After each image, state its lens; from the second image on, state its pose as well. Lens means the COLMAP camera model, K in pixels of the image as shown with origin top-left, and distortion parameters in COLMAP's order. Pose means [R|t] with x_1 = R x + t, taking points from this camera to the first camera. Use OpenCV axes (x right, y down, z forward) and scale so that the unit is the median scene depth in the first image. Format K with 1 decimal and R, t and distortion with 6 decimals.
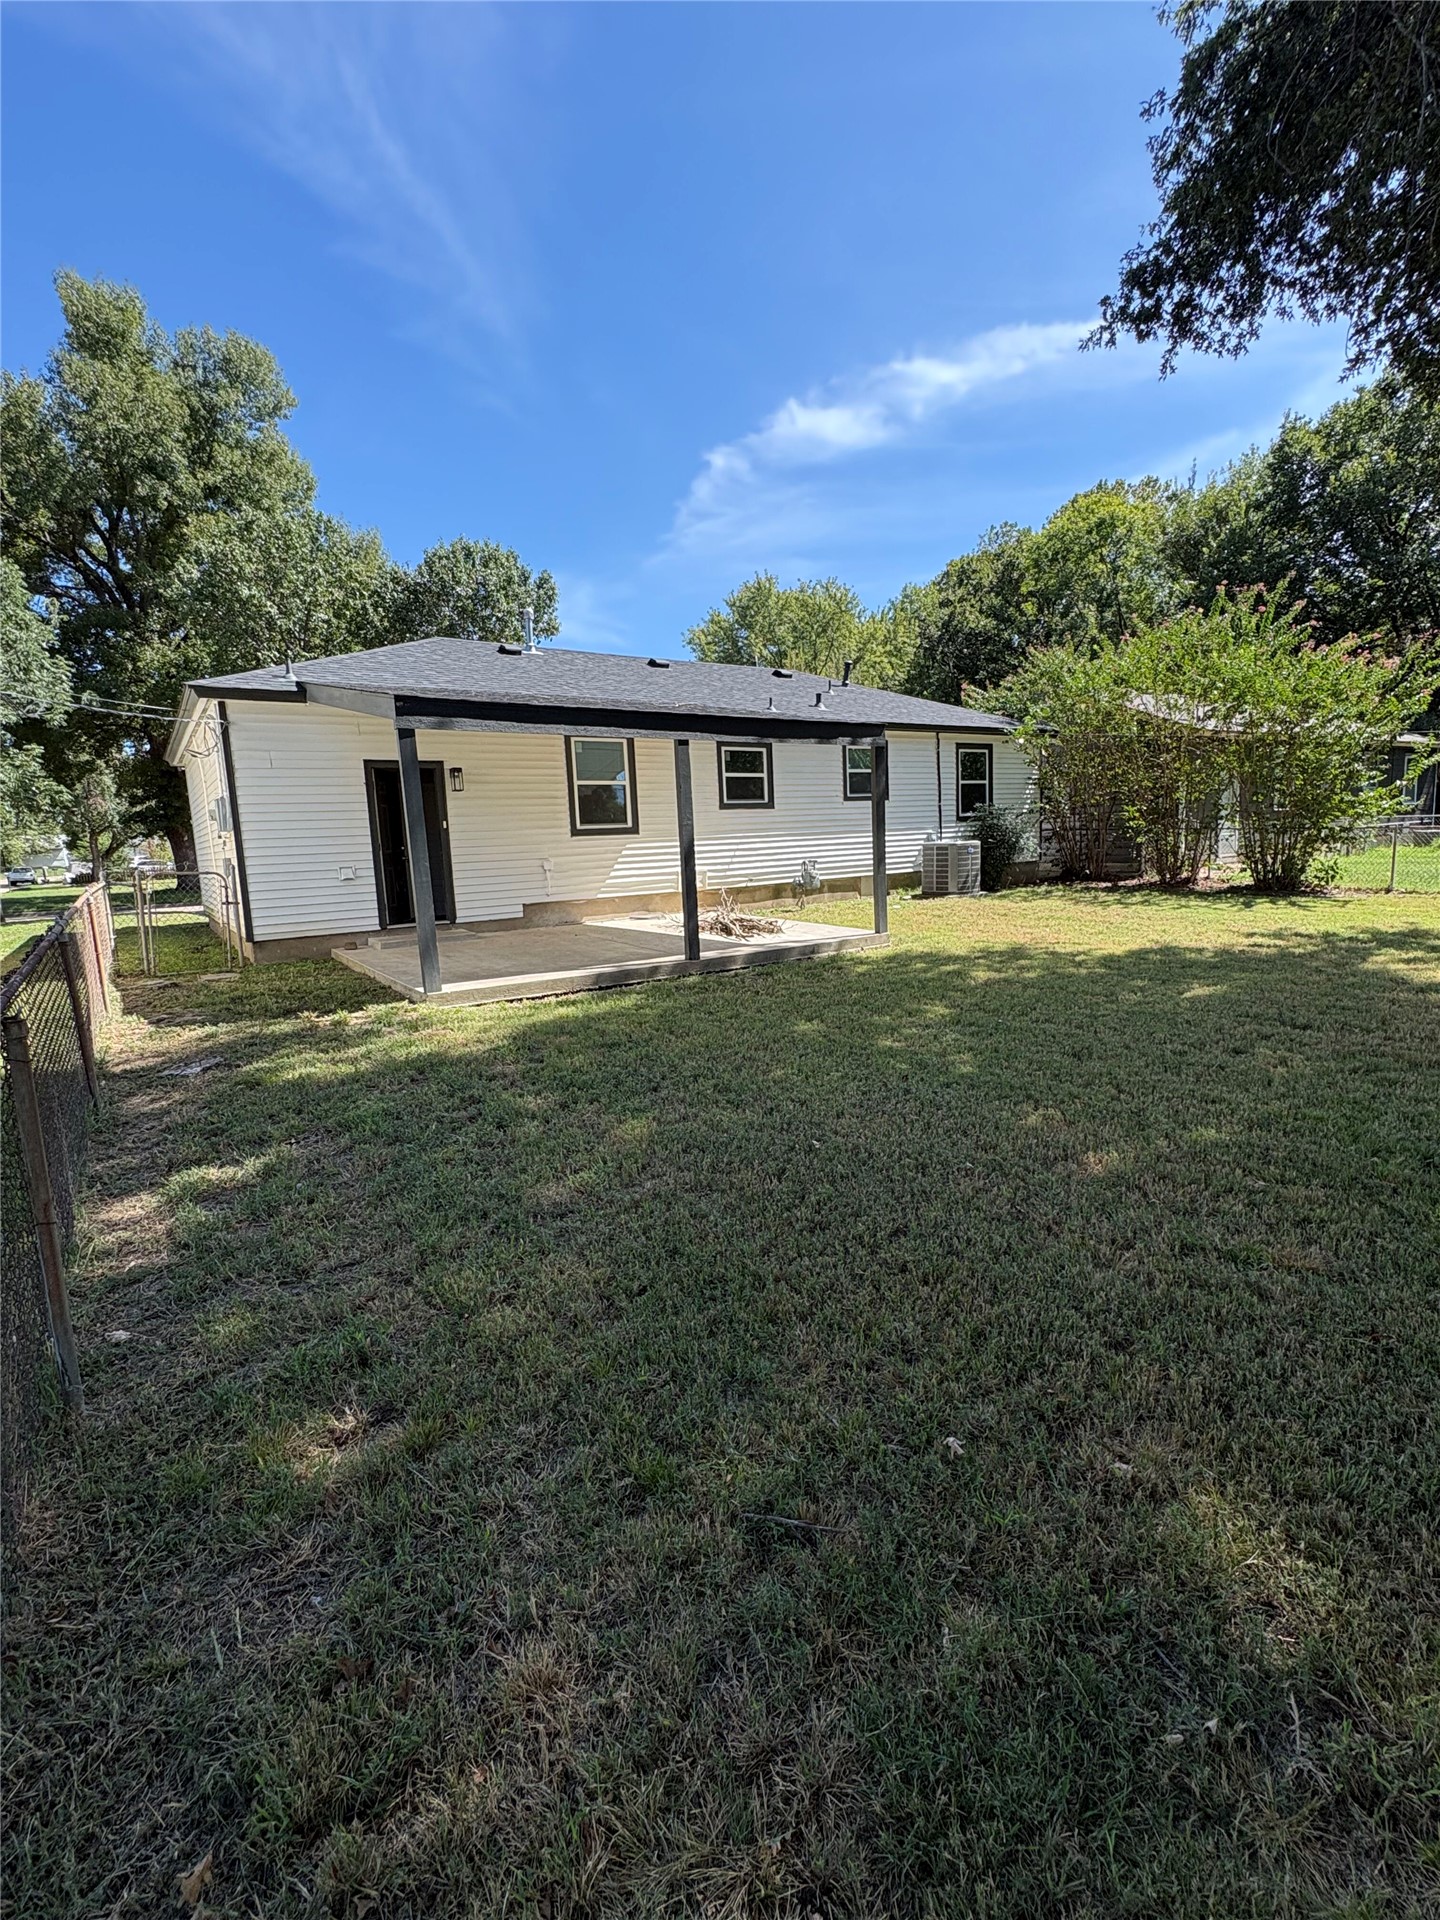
lens RADIAL K [[845.8, 0, 720.0], [0, 845.8, 960.0], [0, 0, 1]] dist [-0.000917, -0.000240]
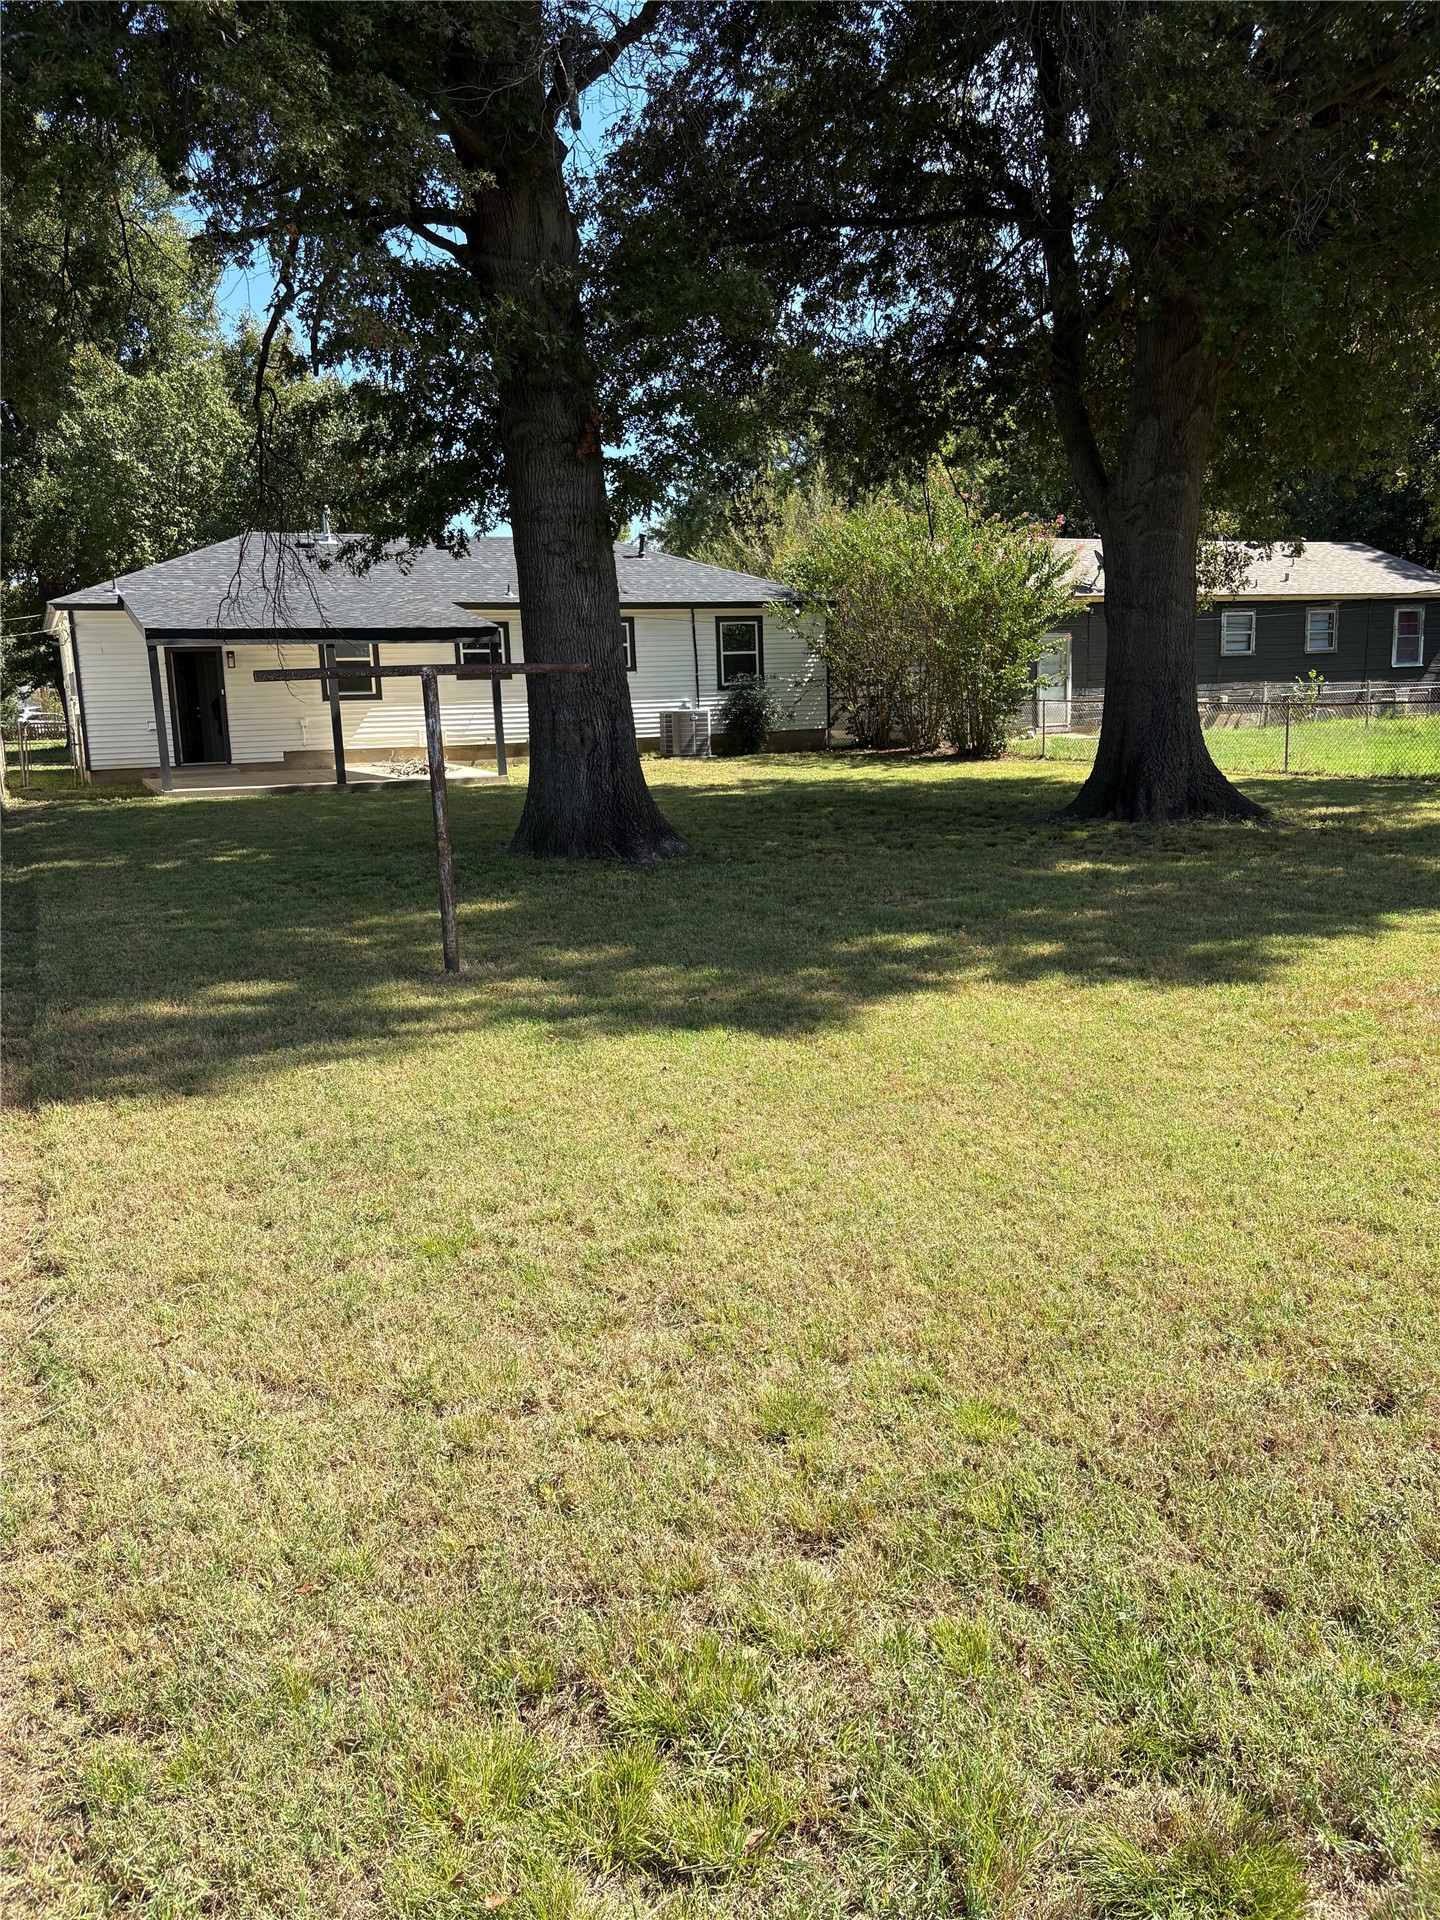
lens RADIAL K [[1453.5, 0, 720.0], [0, 1453.5, 960.0], [0, 0, 1]] dist [0.004023, -0.006728]
pose [[0.986952, 0.041600, -0.155551, 0.754663], [-0.035158, 0.998415, 0.043944, 0.125900], [0.157132, -0.037902, 0.986850, -1.078317]]
